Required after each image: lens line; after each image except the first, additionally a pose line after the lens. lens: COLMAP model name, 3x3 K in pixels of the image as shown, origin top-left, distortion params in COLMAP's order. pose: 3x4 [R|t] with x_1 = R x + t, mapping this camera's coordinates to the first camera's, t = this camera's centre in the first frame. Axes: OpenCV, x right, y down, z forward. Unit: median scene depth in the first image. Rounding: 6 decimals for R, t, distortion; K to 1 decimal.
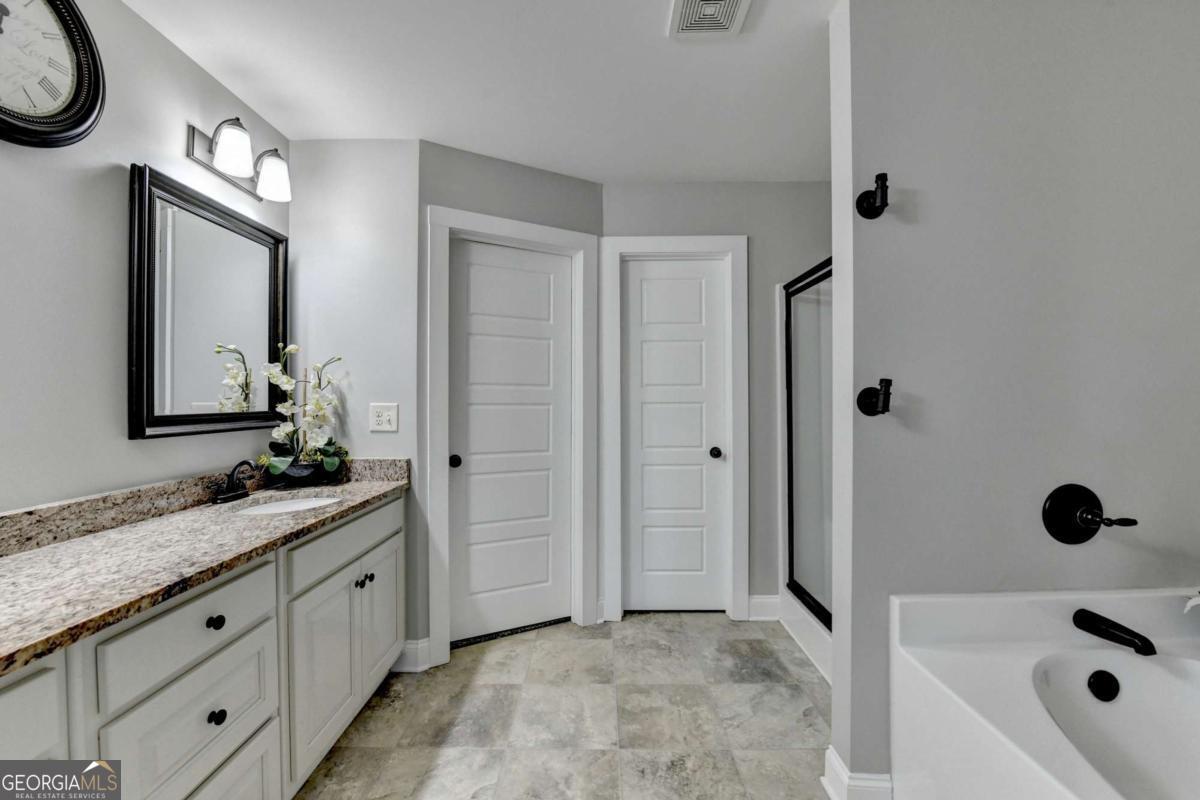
lens RADIAL K [[487.5, 0, 599.8], [0, 487.5, 399.6], [0, 0, 1]] dist [-0.014287, -0.002080]
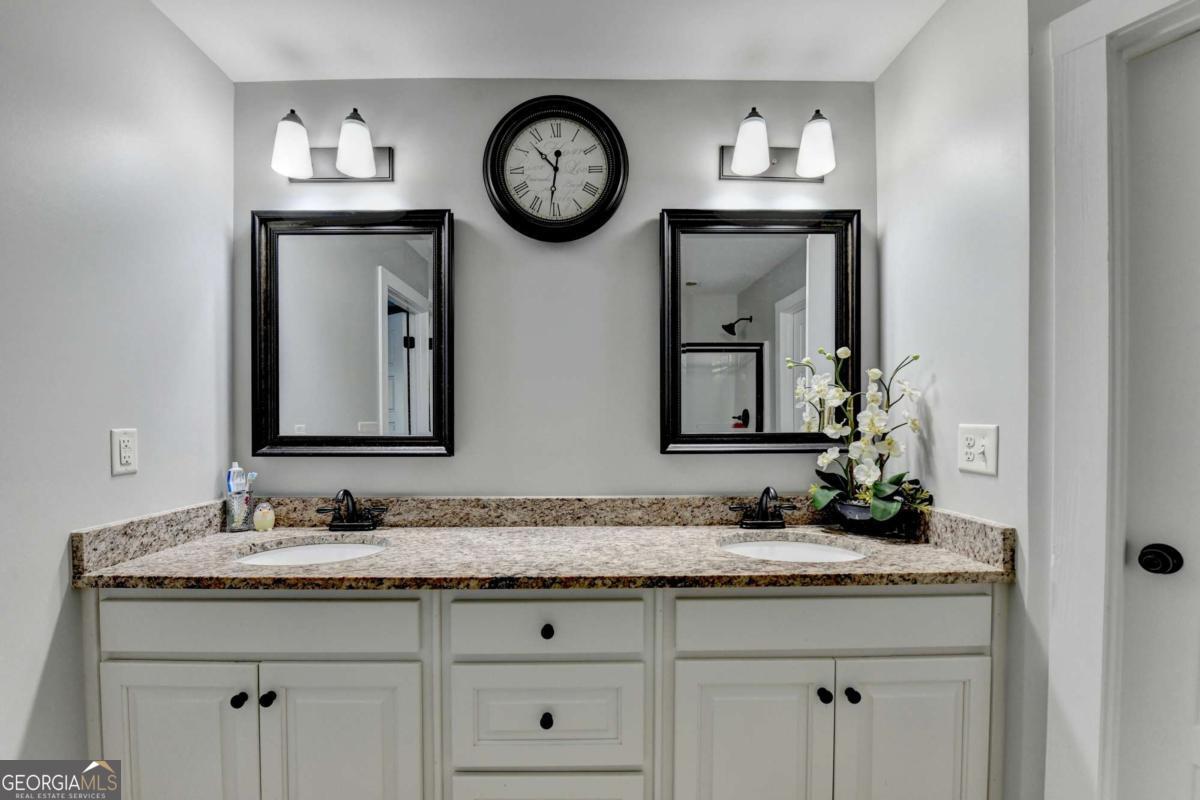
lens RADIAL K [[487.5, 0, 584.4], [0, 487.5, 426.6], [0, 0, 1]] dist [-0.014287, -0.002080]
pose [[0.012140, 0.013574, -0.999834, 0.194024], [0.003303, 0.999902, 0.013615, 0.001663], [0.999921, -0.003468, 0.012094, 0.802336]]
